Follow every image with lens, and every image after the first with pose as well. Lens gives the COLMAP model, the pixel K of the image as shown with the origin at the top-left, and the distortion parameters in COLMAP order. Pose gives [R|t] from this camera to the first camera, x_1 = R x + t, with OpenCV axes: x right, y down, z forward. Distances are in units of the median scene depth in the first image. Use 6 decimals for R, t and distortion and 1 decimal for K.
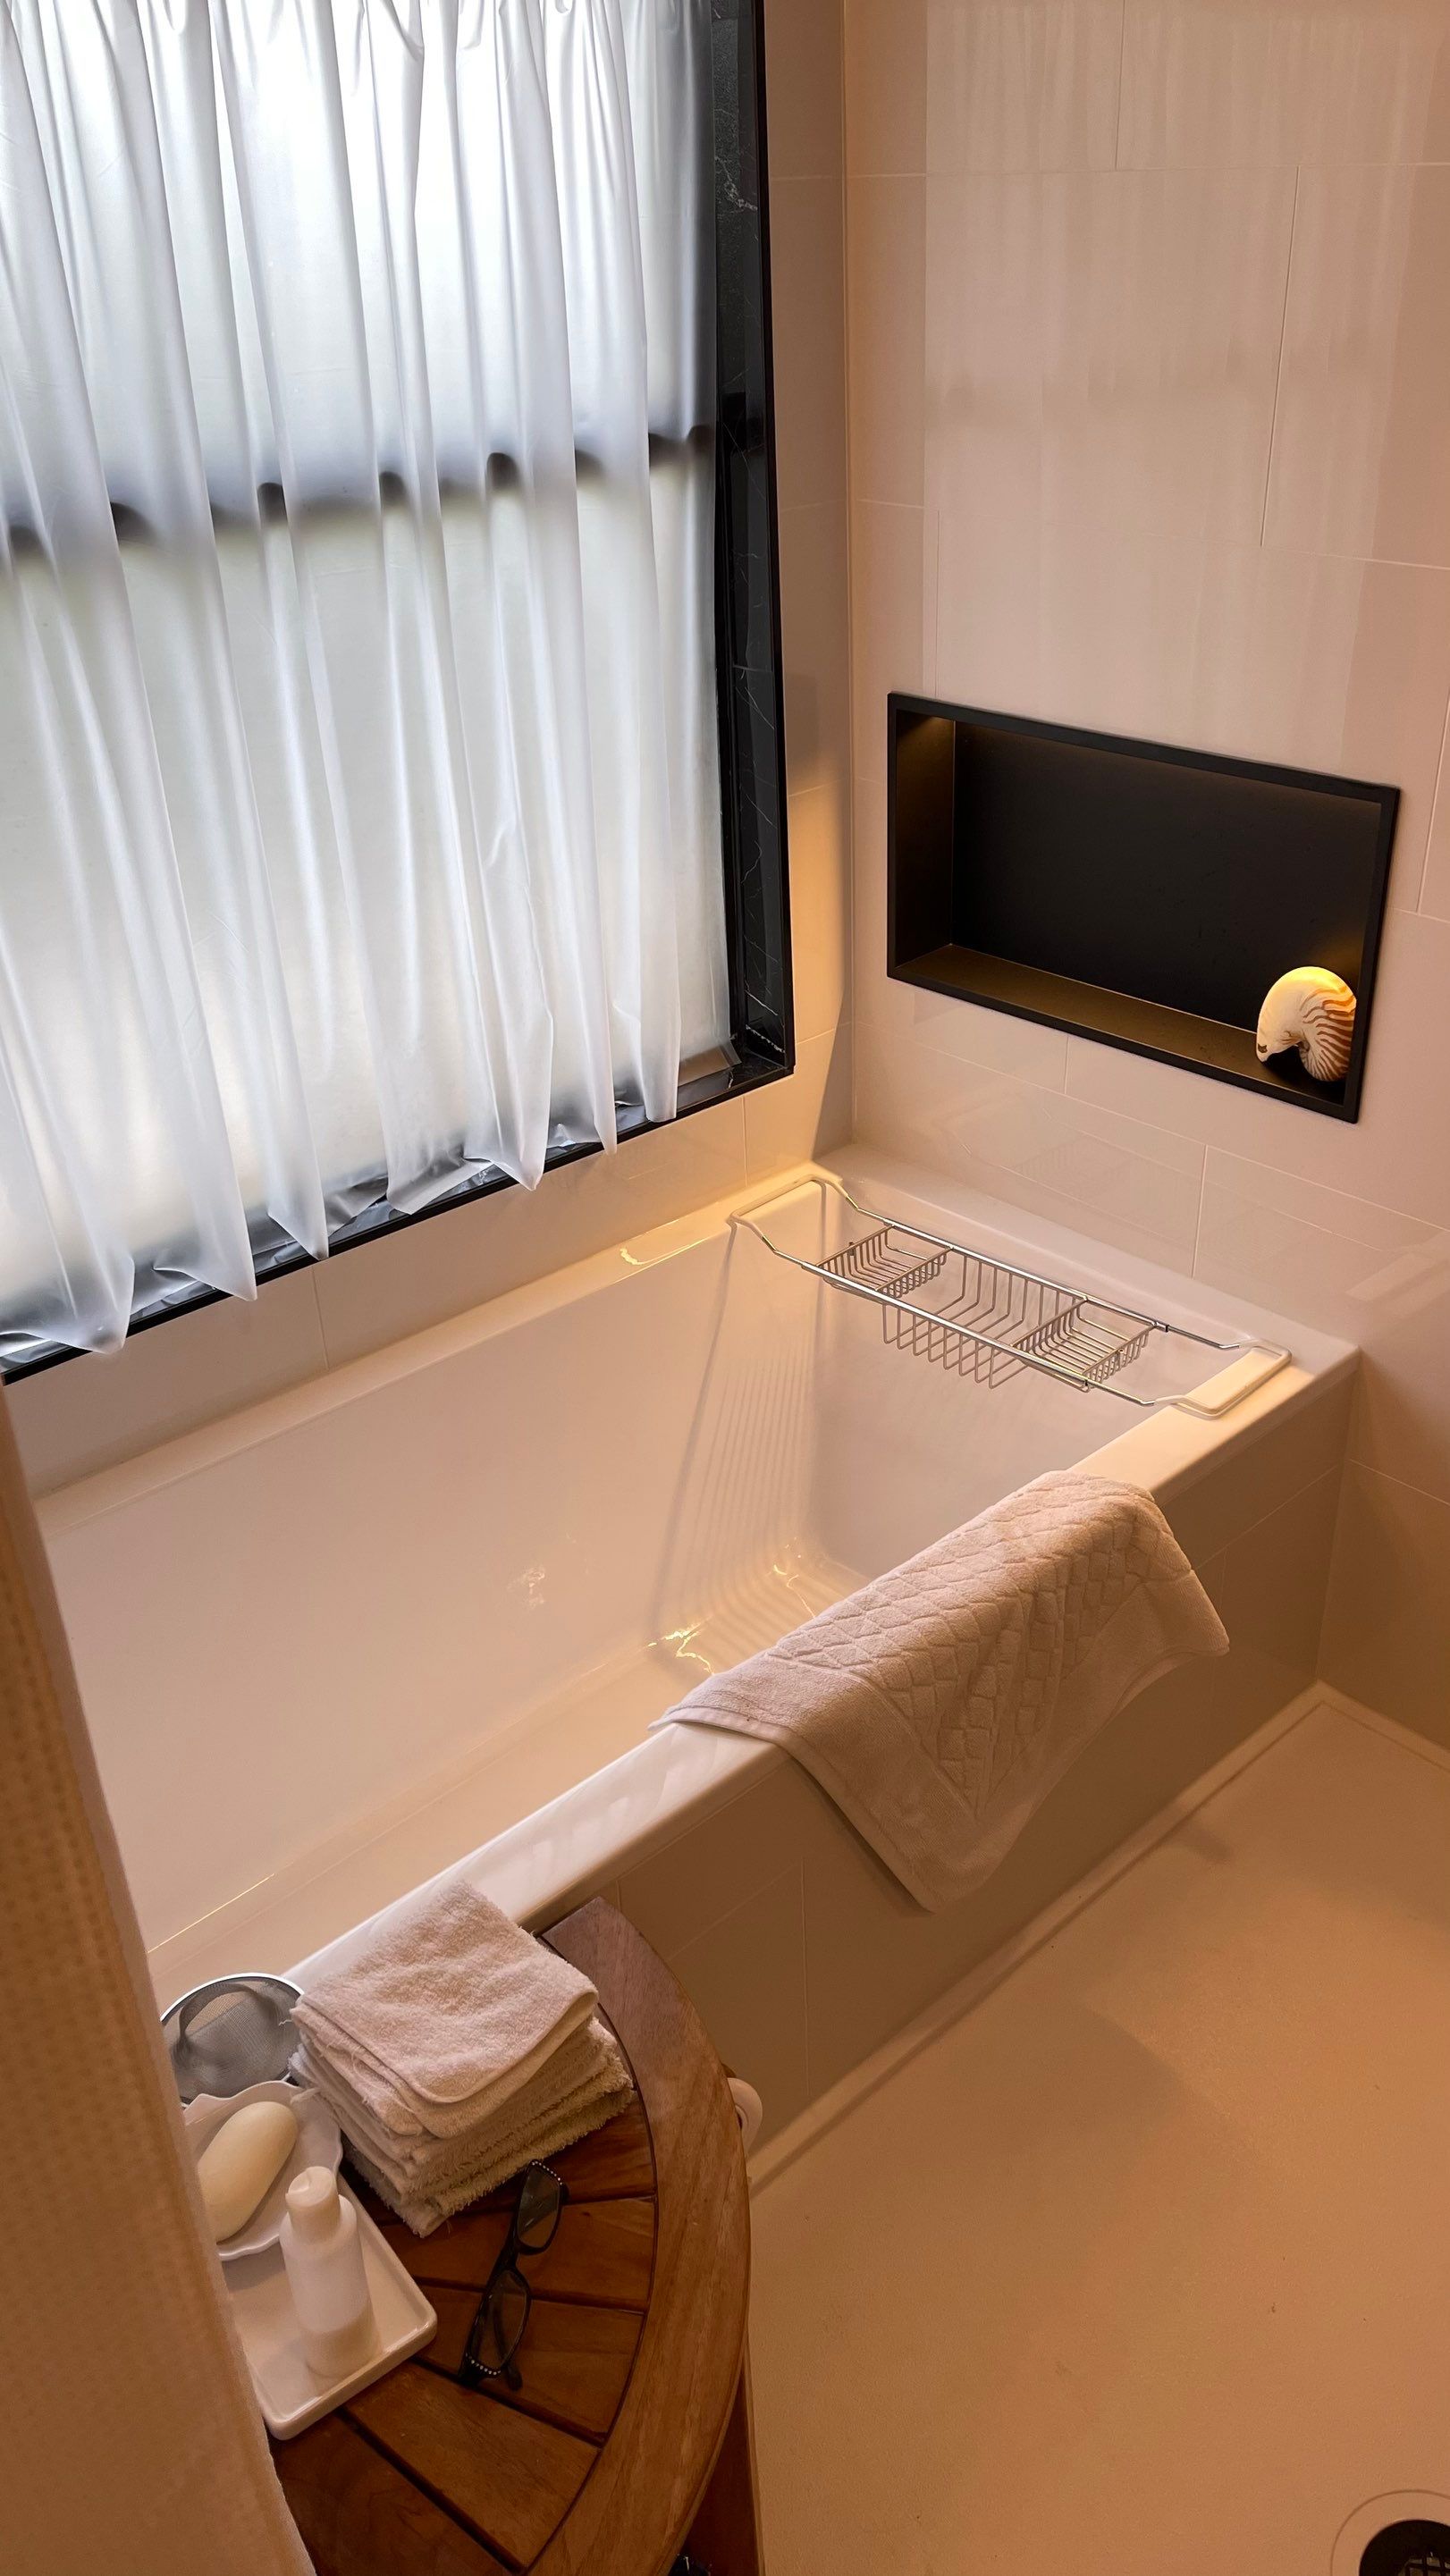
lens RADIAL K [[1958.0, 0, 737.1], [0, 1958.0, 1292.6], [0, 0, 1]] dist [0.062818, -0.068326]
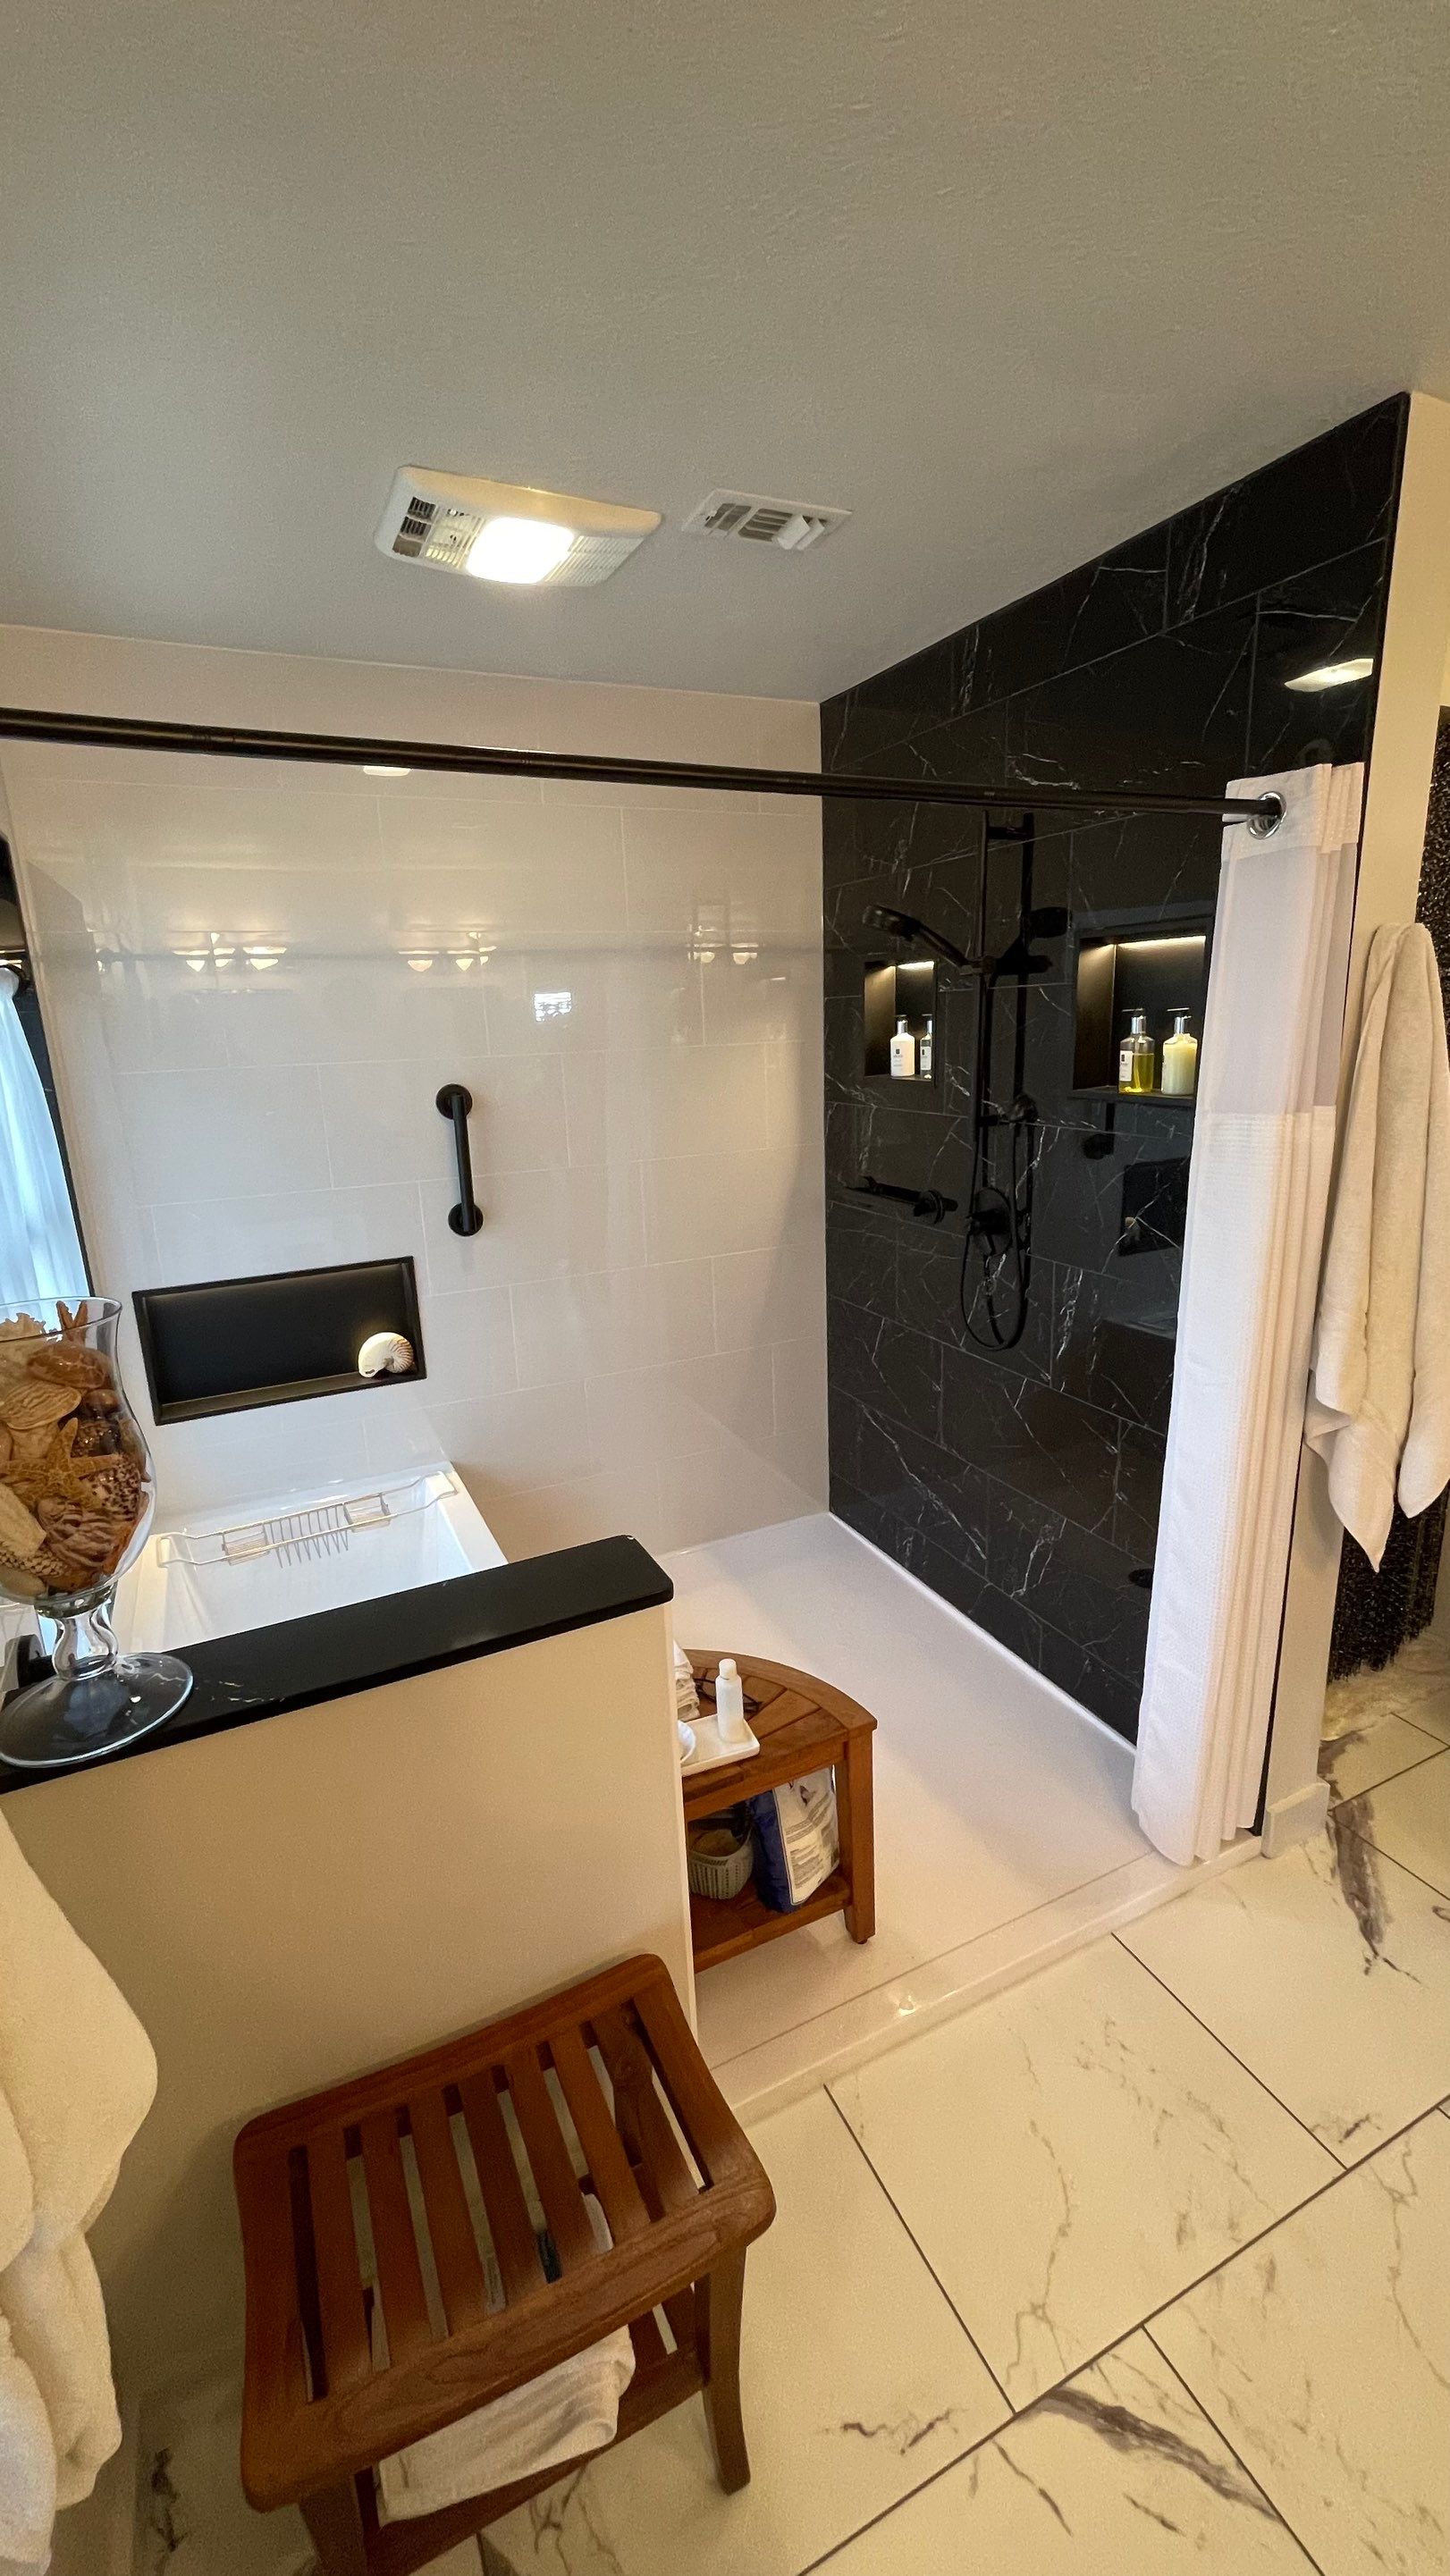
lens RADIAL K [[1043.4, 0, 720.0], [0, 1043.4, 1271.9], [0, 0, 1]] dist [-0.003250, 0.001016]
pose [[0.302272, -0.210654, 0.929654, -0.801841], [0.489332, 0.871255, 0.038317, -0.067549], [-0.818038, 0.443327, 0.366436, 0.089254]]
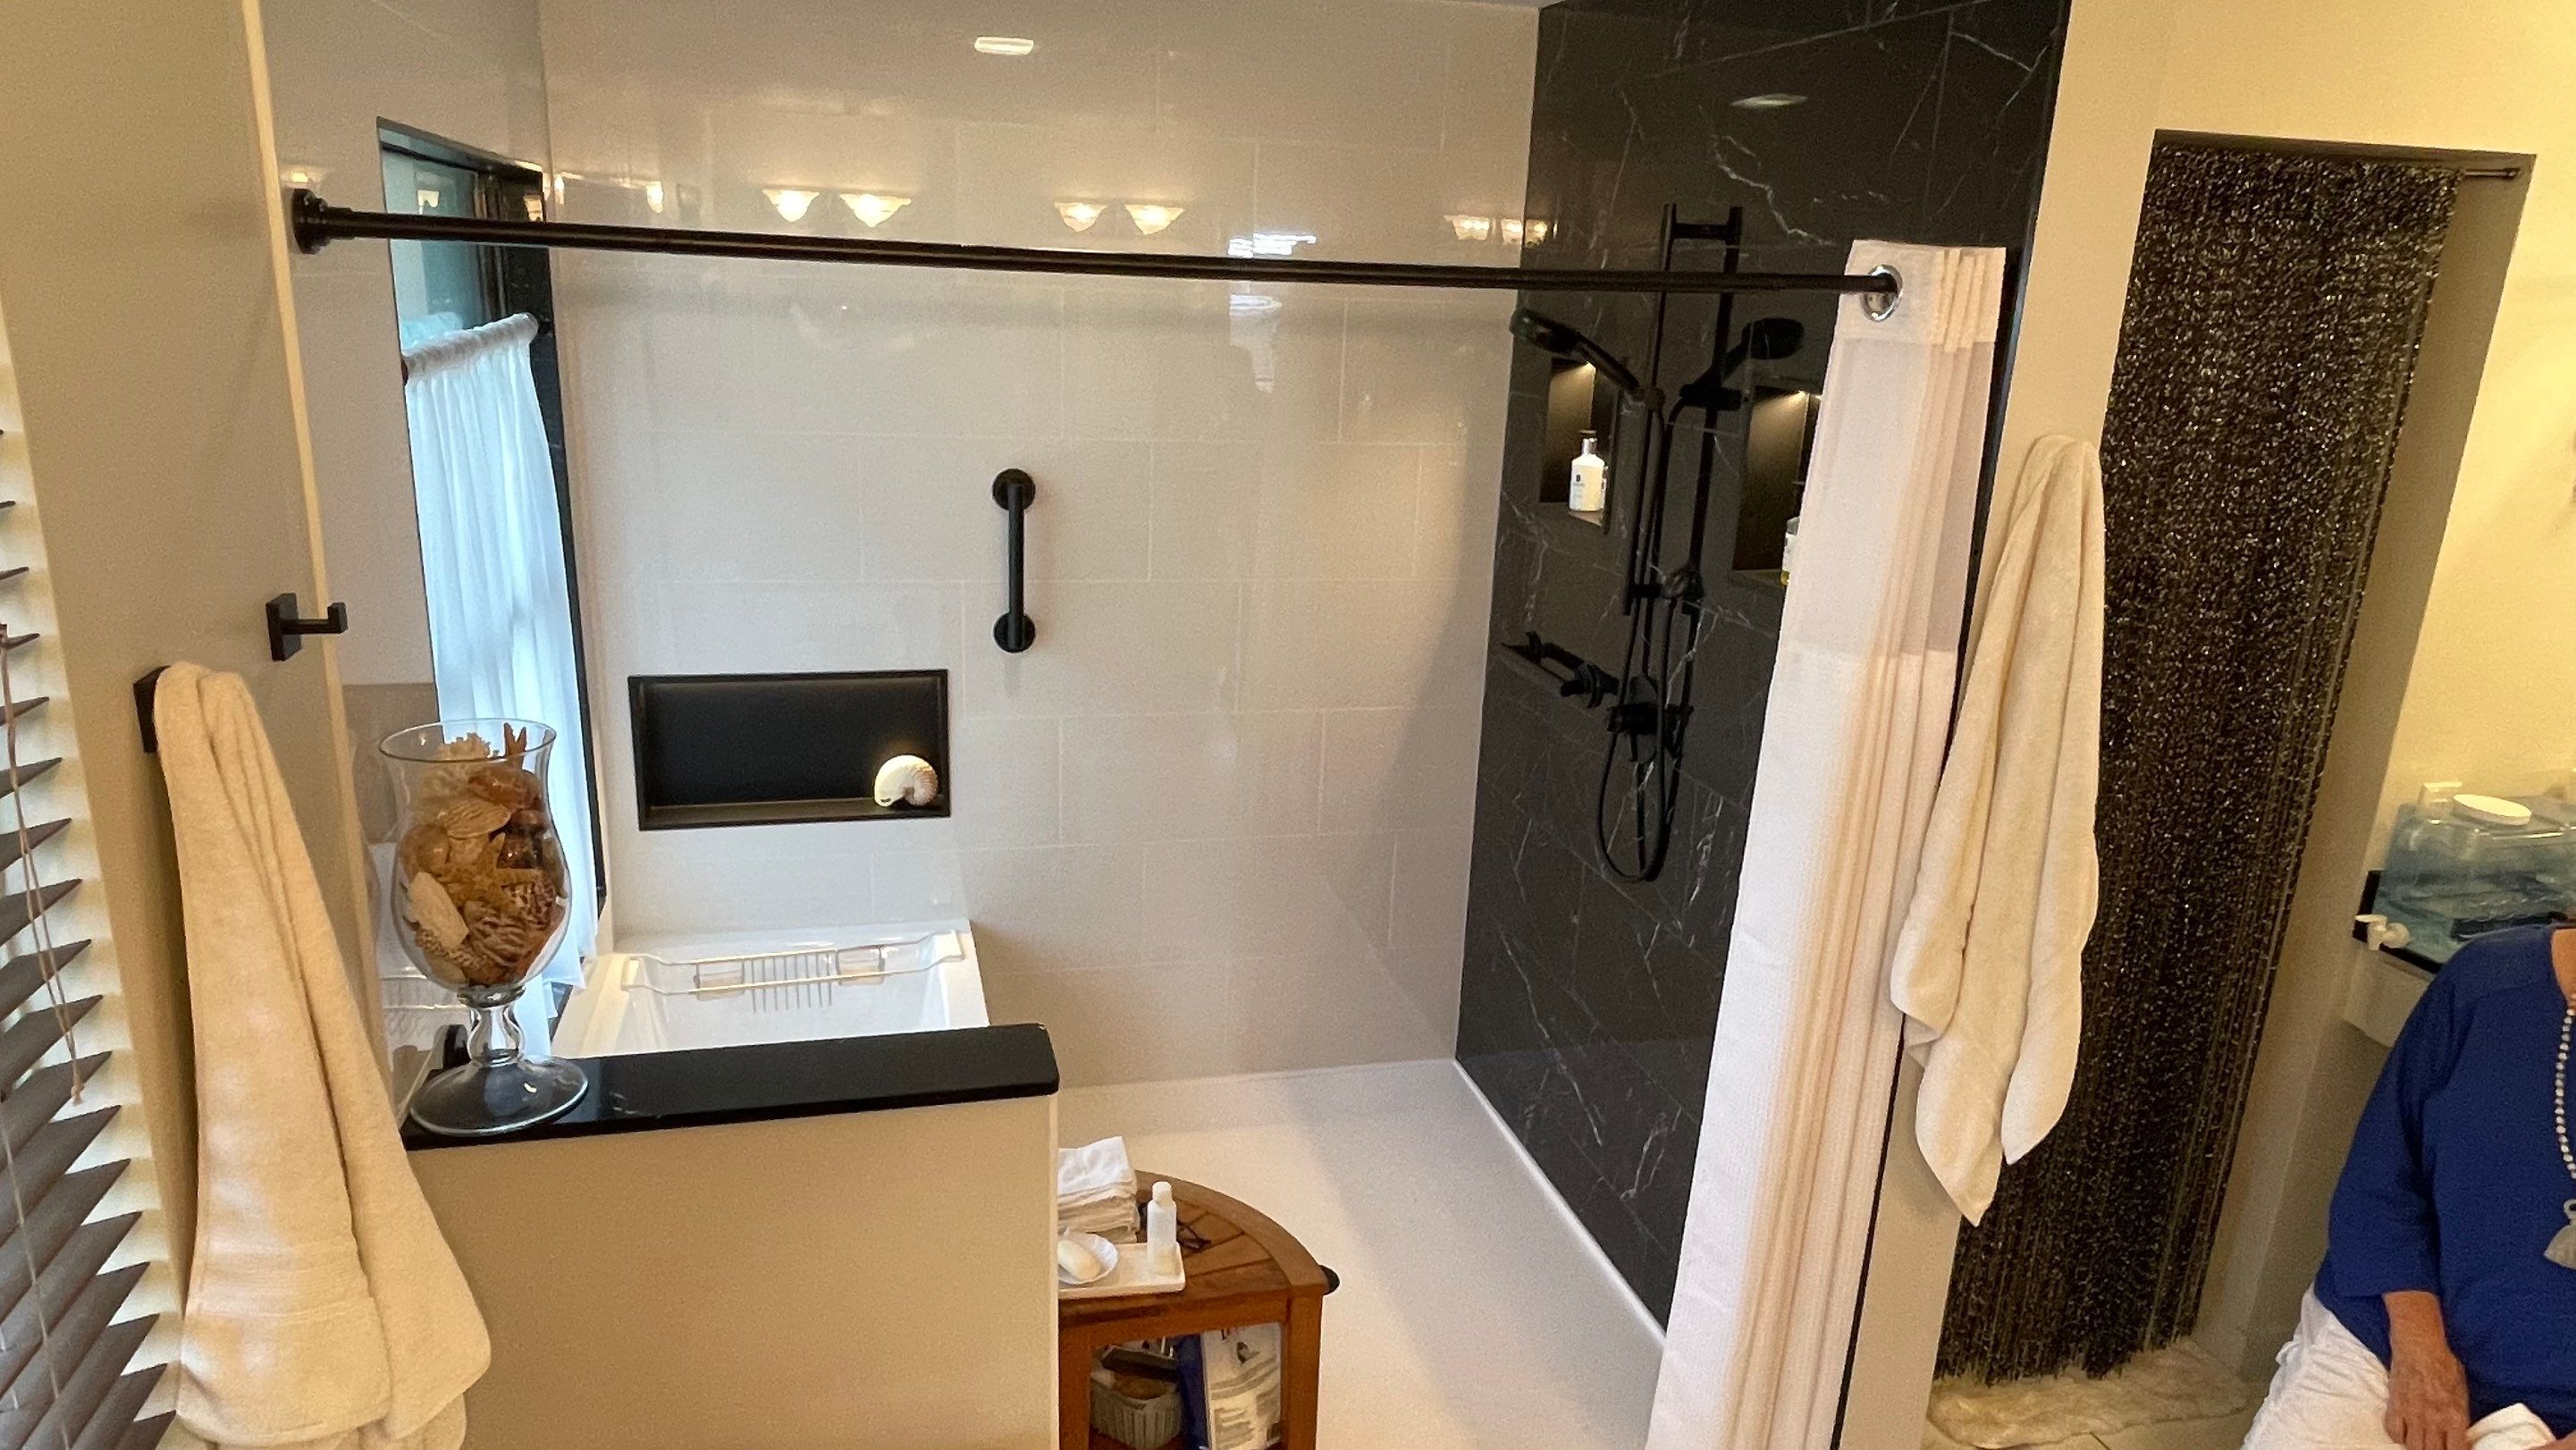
lens RADIAL K [[1595.2, 0, 1263.4], [0, 1595.2, 731.6], [0, 0, 1]] dist [0.008888, -0.019192]
pose [[0.483706, -0.193800, 0.853505, -0.967369], [0.380242, 0.924871, -0.005490, -0.029665], [-0.788317, 0.327194, 0.521056, -0.225456]]
